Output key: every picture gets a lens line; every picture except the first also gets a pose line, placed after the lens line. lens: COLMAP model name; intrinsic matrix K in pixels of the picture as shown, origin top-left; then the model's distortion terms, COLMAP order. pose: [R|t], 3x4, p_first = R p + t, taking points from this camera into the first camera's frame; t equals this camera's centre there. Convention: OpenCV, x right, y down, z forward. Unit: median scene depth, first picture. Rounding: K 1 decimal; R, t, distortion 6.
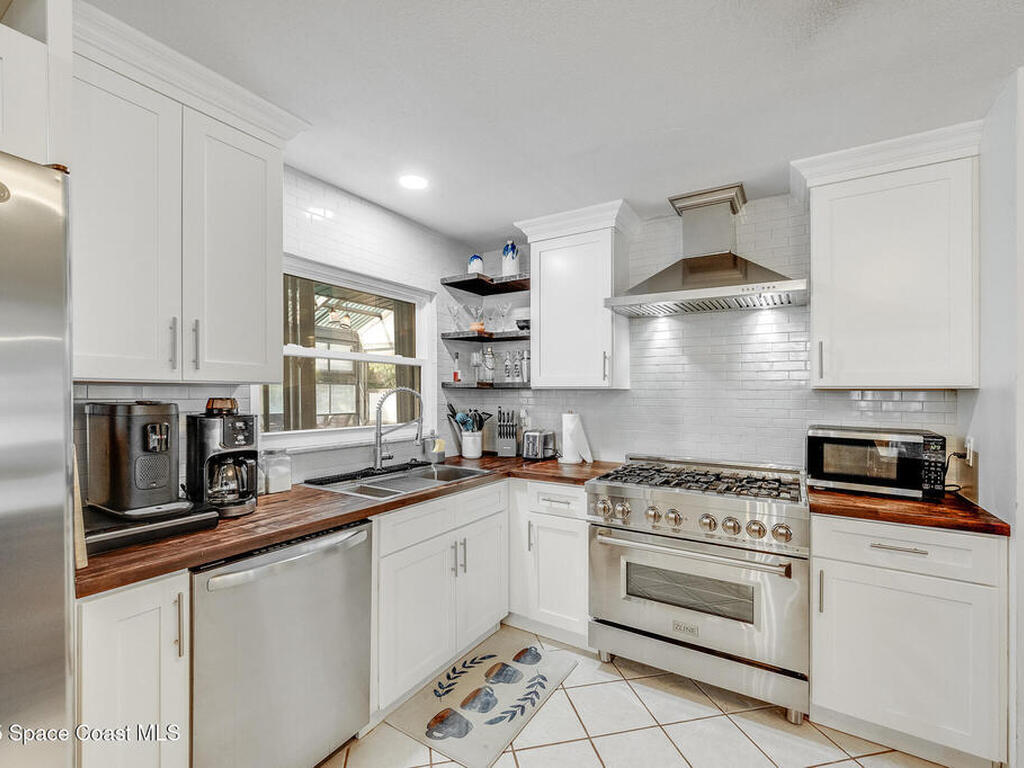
lens RADIAL K [[457.5, 0, 510.9], [0, 457.5, 391.6], [0, 0, 1]] dist [0.002227, 0.000247]
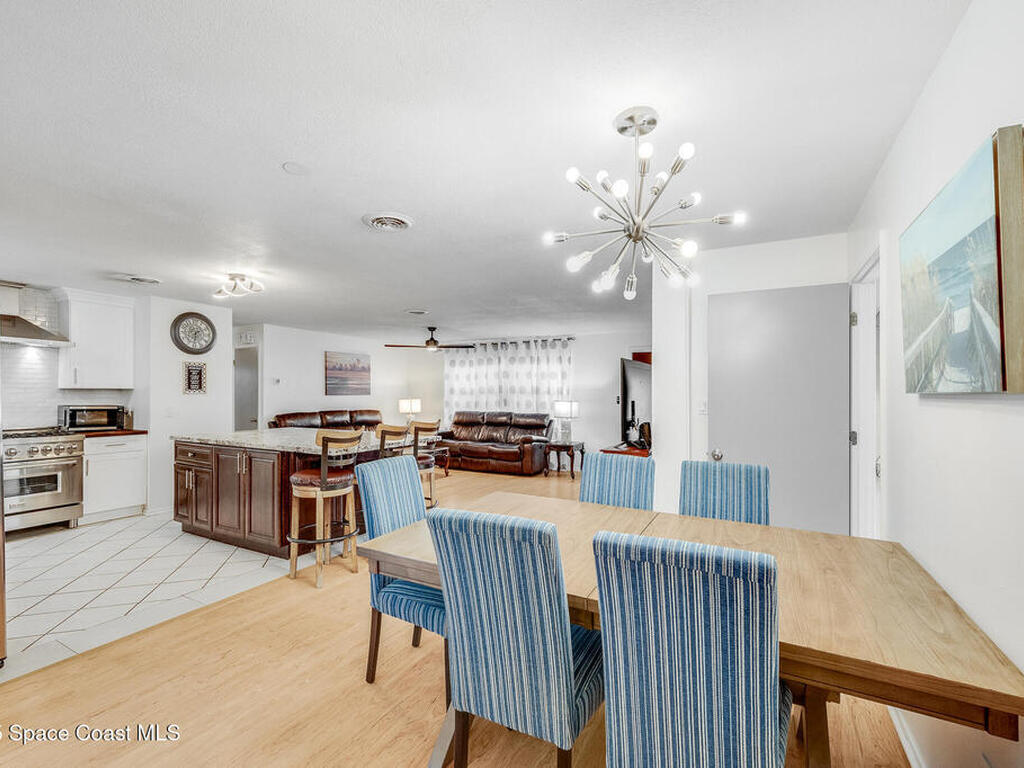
lens RADIAL K [[457.5, 0, 510.9], [0, 457.5, 391.6], [0, 0, 1]] dist [0.002227, 0.000247]
pose [[-0.060354, 0.001614, 0.998176, -1.394336], [-0.003743, 0.999991, -0.001843, 0.005802], [-0.998170, -0.003847, -0.060347, -0.830276]]
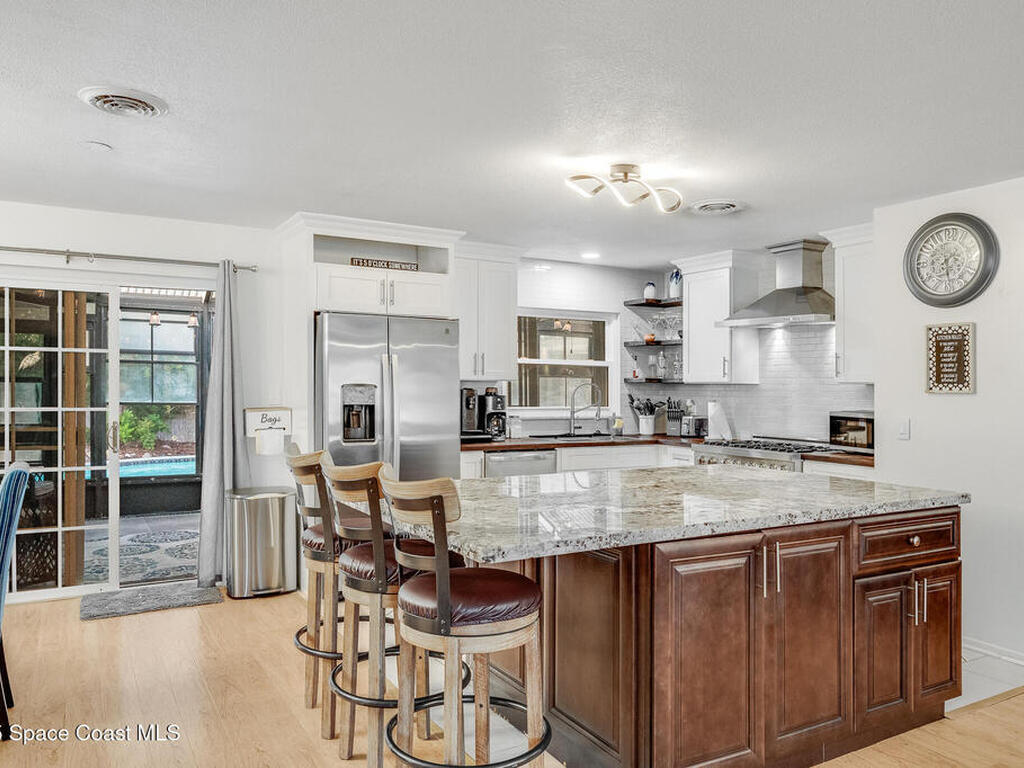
lens RADIAL K [[761.2, 0, 512.0], [0, 761.2, 384.0], [0, 0, 1]] dist [0.001831, 0.000482]
pose [[0.884140, 0.002433, -0.467216, 0.697548], [-0.004323, 0.999986, -0.002975, 0.005034], [0.467202, 0.004650, 0.884138, -1.314089]]
